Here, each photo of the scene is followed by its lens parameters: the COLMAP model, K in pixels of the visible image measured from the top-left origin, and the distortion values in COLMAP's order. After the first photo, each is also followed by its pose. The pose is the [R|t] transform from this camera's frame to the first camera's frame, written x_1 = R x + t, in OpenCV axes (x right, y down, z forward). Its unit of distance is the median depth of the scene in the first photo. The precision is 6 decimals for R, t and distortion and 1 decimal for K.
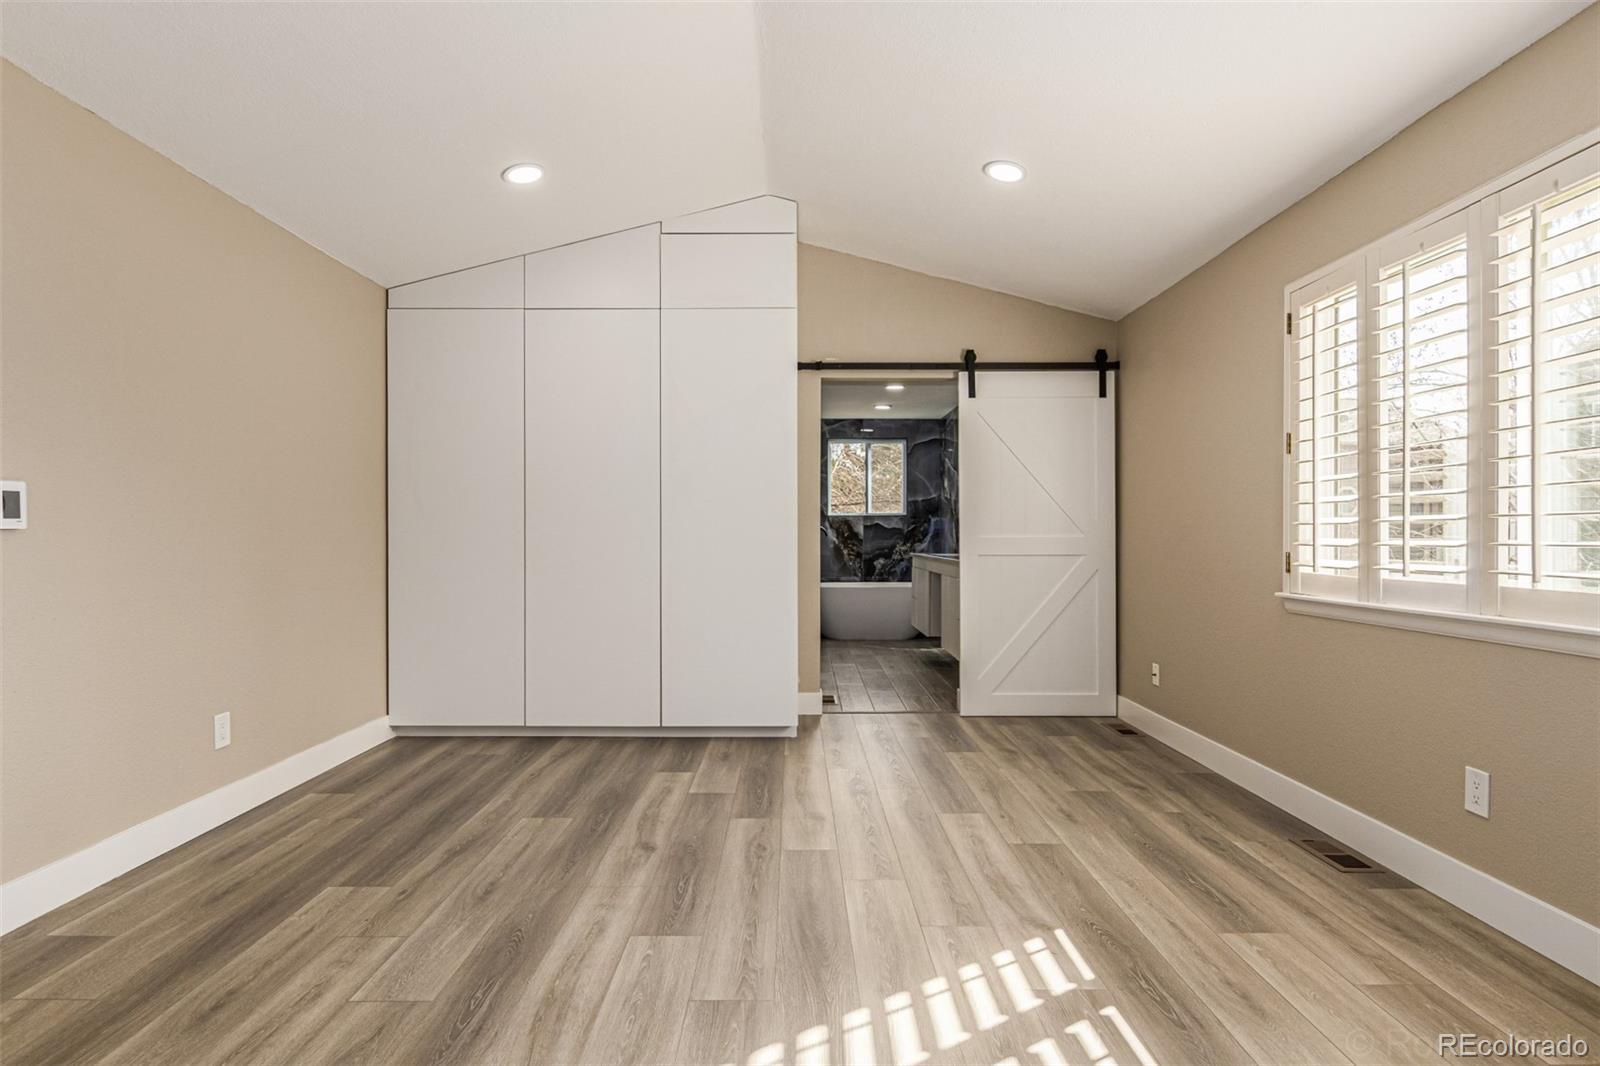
lens RADIAL K [[810.8, 0, 799.6], [0, 810.8, 528.4], [0, 0, 1]] dist [-0.001864, -0.000299]
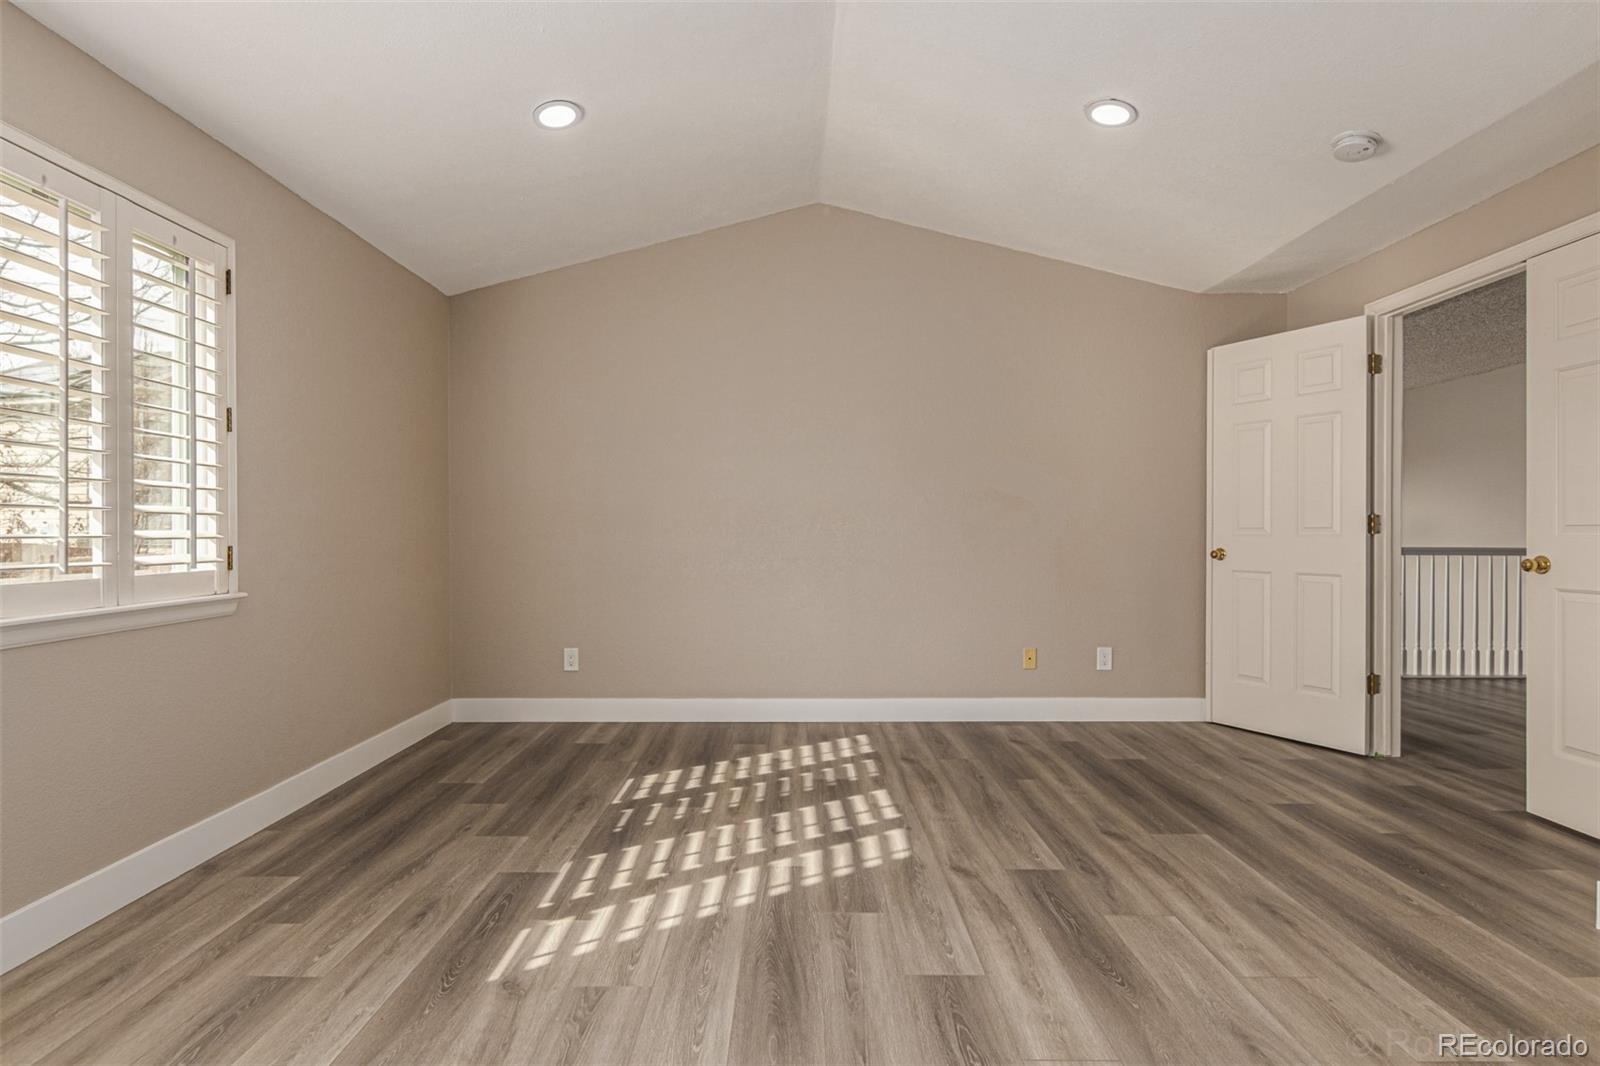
lens RADIAL K [[810.8, 0, 799.8], [0, 810.8, 524.2], [0, 0, 1]] dist [-0.001864, -0.000299]
pose [[-0.999846, 0.000210, -0.017564, 0.010521], [-0.000029, 0.999907, 0.013614, -0.003765], [0.017566, 0.013612, -0.999753, 1.919055]]
